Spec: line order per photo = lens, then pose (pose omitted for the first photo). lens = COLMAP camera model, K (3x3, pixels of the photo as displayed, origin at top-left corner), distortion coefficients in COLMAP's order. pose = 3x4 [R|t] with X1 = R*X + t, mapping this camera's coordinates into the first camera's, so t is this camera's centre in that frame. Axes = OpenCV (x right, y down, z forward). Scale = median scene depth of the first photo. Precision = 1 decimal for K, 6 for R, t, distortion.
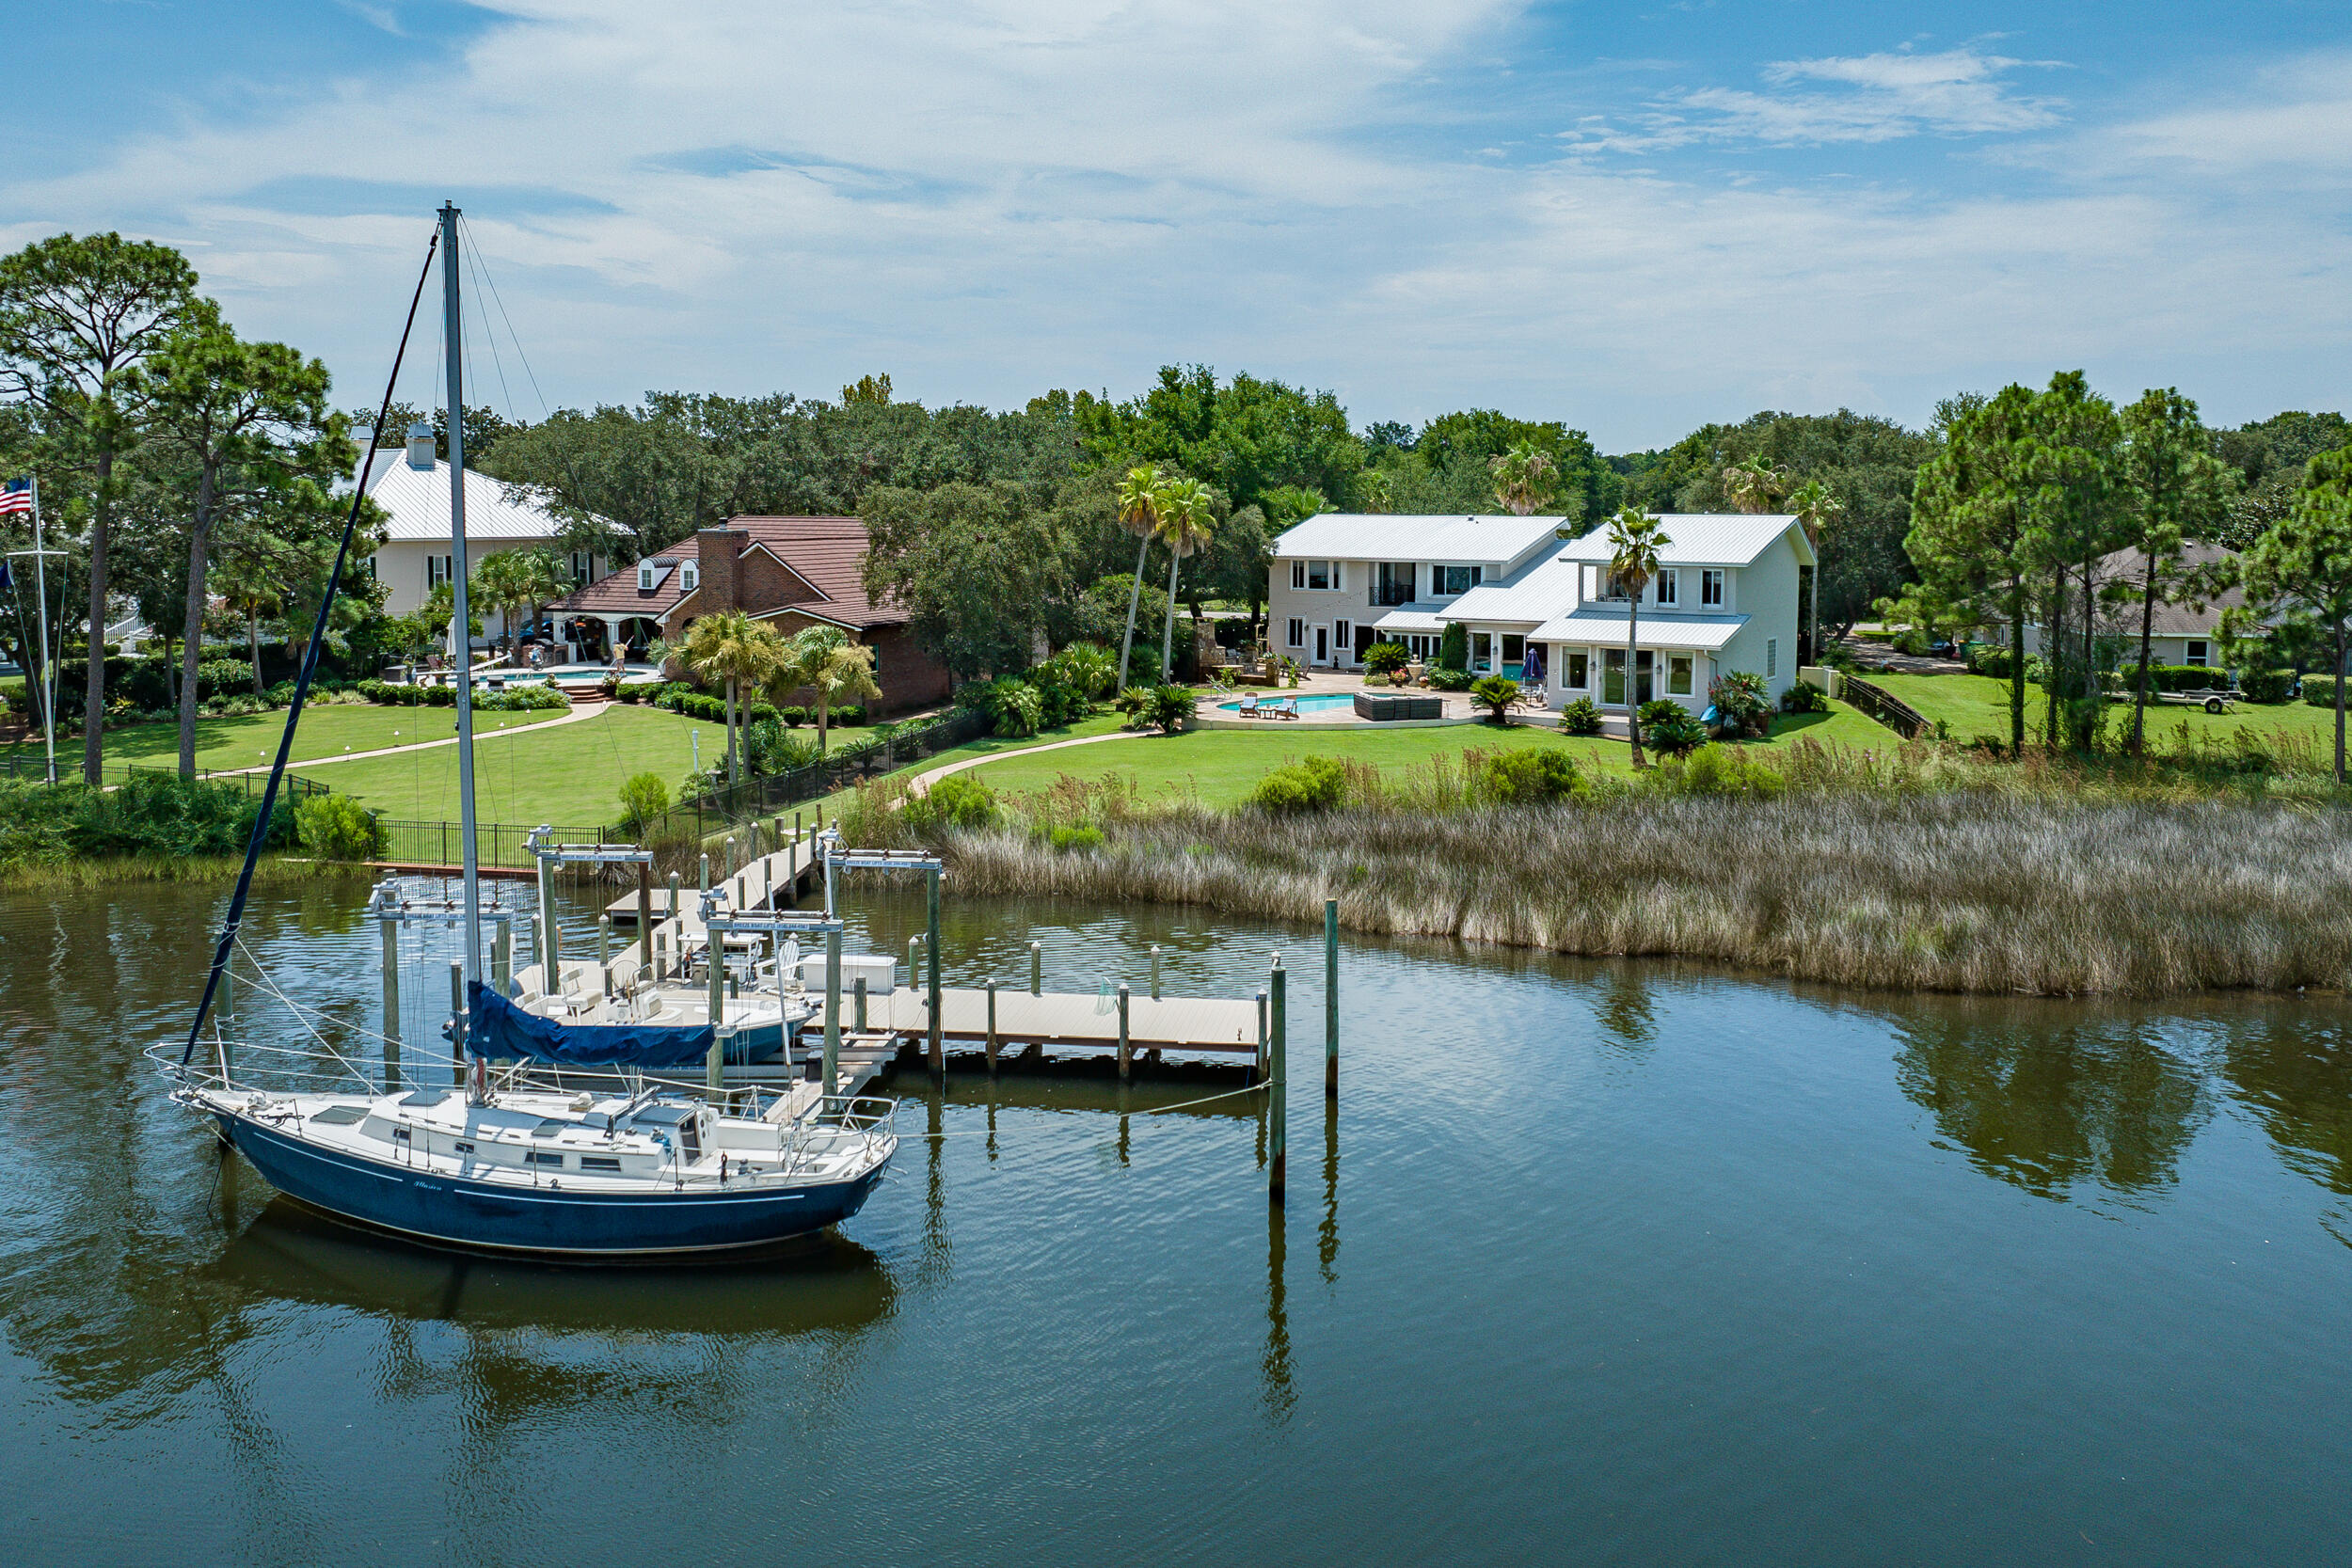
lens RADIAL K [[2061.2, 0, 1179.7], [0, 2061.2, 692.5], [0, 0, 1]] dist [-0.001439, -0.004480]
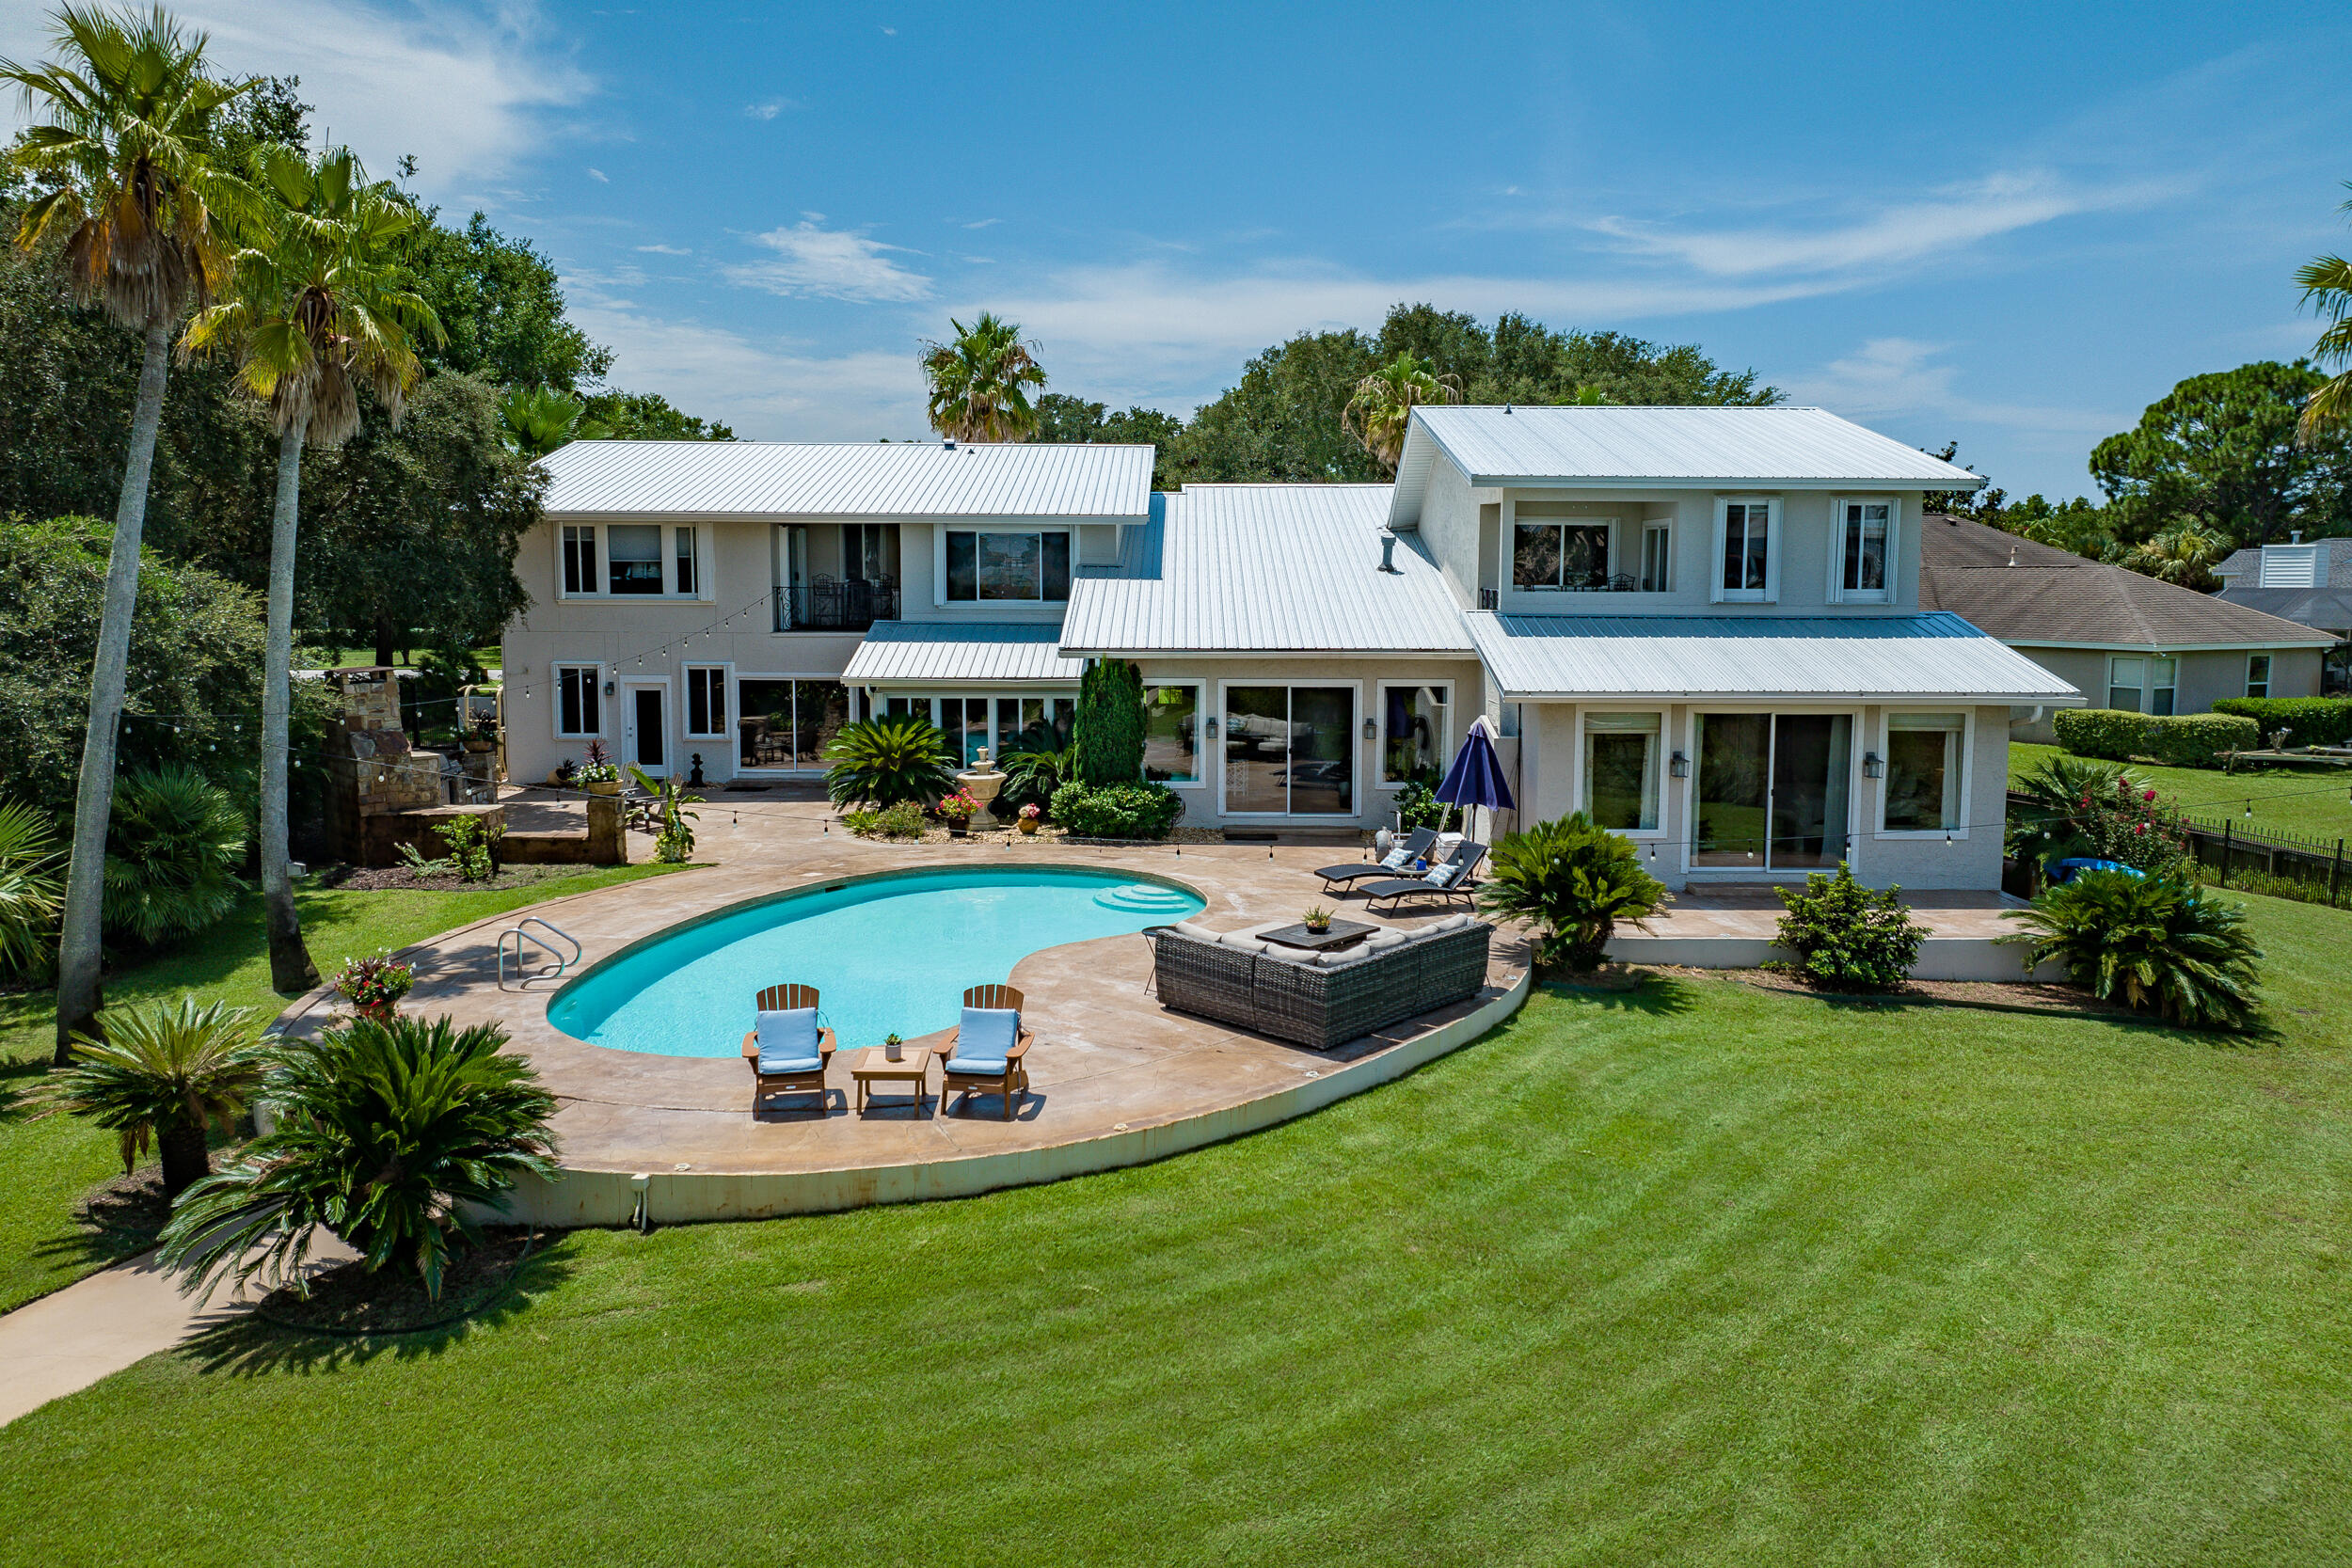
lens RADIAL K [[1644.7, 0, 1183.2], [0, 1644.7, 755.7], [0, 0, 1]] dist [0.006907, 0.000456]
pose [[0.845127, -0.057636, 0.531449, -0.018468], [0.050053, 0.998335, 0.028675, -0.022776], [-0.532217, 0.002366, 0.846605, 0.687275]]
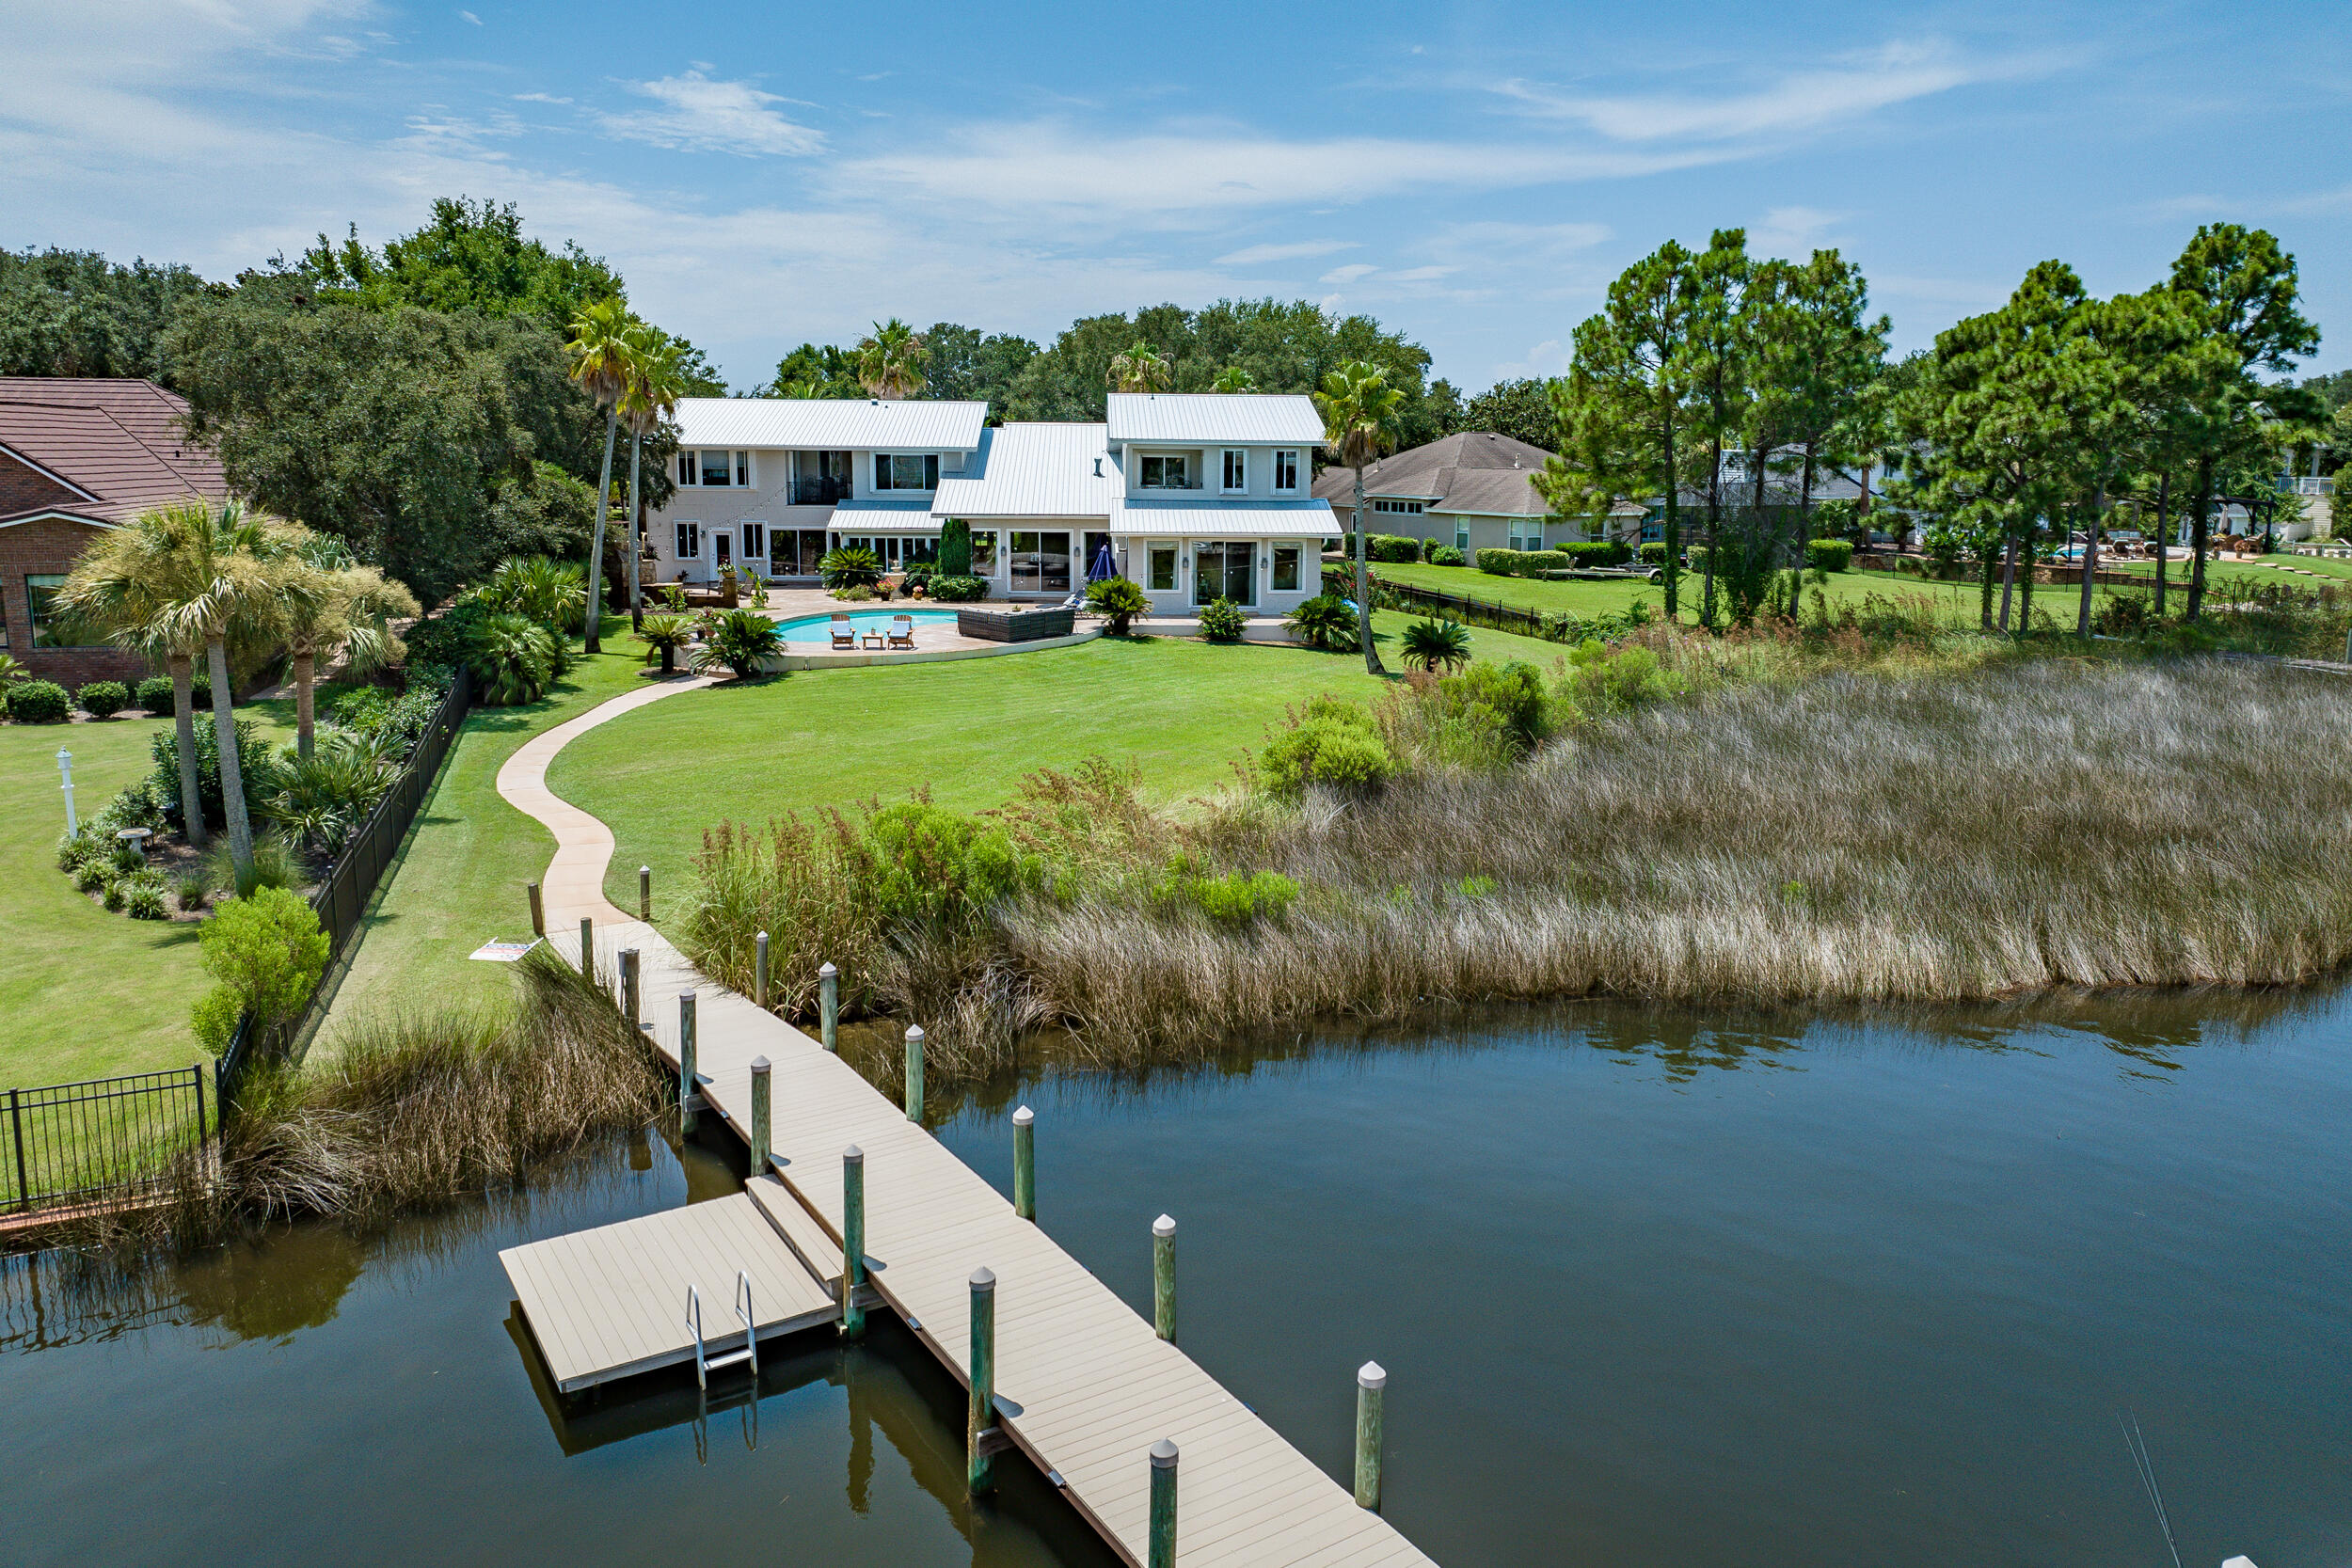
lens RADIAL K [[1631.1, 0, 1189.3], [0, 1631.1, 730.1], [0, 0, 1]] dist [0.006038, -0.000391]
pose [[0.811203, -0.096561, 0.576737, -0.169260], [0.050048, 0.994118, 0.096047, -0.007193], [-0.582619, -0.049049, 0.811264, 0.377074]]
